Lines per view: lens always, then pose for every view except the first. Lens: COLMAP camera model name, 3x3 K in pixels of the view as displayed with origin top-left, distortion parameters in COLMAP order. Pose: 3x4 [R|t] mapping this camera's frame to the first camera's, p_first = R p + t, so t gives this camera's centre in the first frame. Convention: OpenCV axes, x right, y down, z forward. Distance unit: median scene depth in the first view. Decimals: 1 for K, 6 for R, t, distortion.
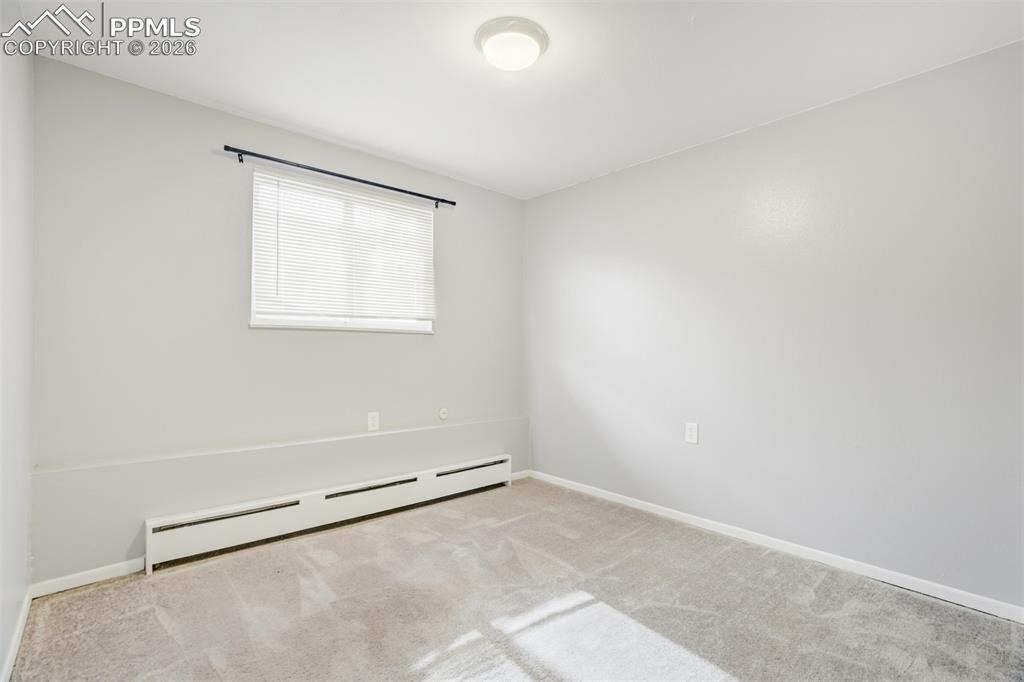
lens RADIAL K [[484.3, 0, 523.6], [0, 484.3, 342.5], [0, 0, 1]] dist [-0.035023, 0.015846]
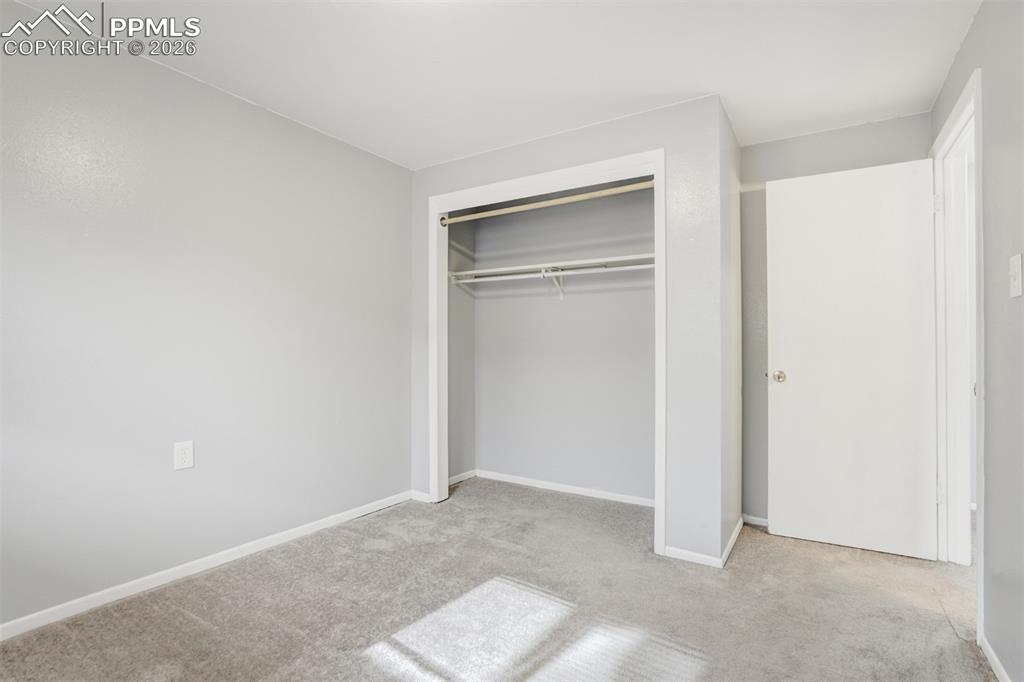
lens RADIAL K [[484.3, 0, 507.2], [0, 484.3, 343.4], [0, 0, 1]] dist [-0.035023, 0.015846]
pose [[-0.239006, -0.000429, 0.971018, -0.728694], [-0.020586, 0.999777, -0.004625, 0.009296], [-0.970800, -0.021095, -0.238962, 1.013012]]
